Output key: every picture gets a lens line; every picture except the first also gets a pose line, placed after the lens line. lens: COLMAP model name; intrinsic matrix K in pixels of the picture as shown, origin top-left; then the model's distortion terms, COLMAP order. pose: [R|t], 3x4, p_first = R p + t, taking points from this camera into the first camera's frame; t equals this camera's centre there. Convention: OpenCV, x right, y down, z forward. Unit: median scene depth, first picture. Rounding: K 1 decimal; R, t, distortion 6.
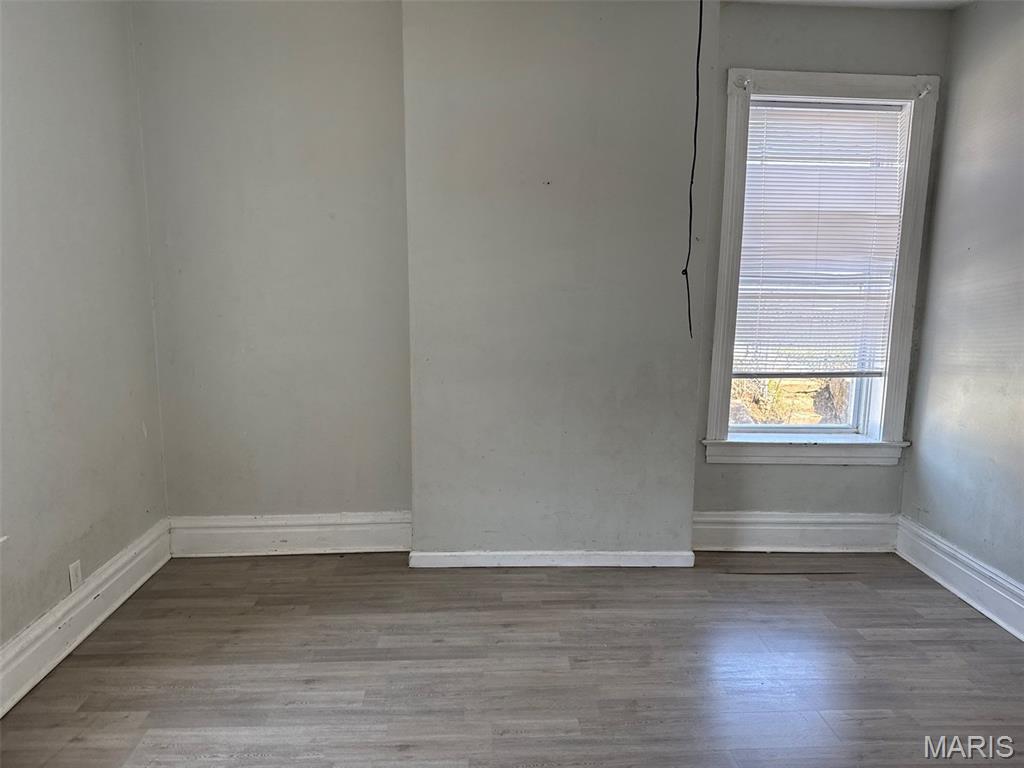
lens RADIAL K [[716.9, 0, 512.0], [0, 716.9, 384.0], [0, 0, 1]] dist [0.082688, -0.144904]
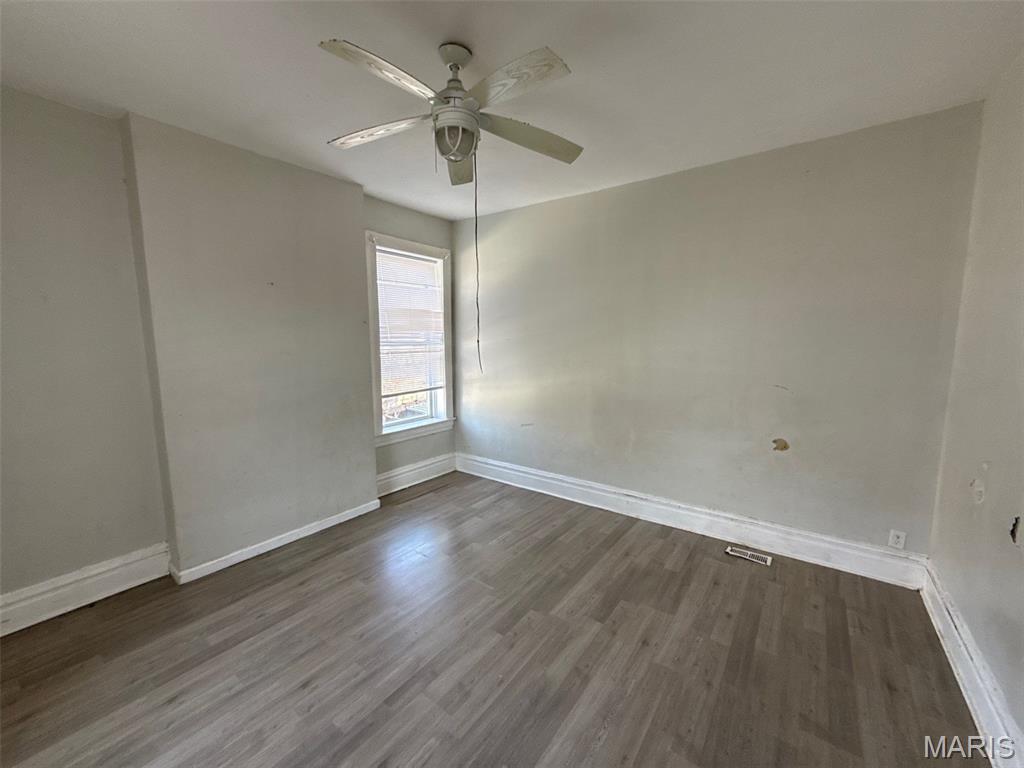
lens RADIAL K [[409.8, 0, 512.0], [0, 409.8, 384.0], [0, 0, 1]] dist [-0.012335, -0.000128]
pose [[0.626815, -0.104775, 0.772091, -0.288995], [0.141635, 0.989730, 0.019324, -0.018032], [-0.766187, 0.097243, 0.635218, 0.097048]]
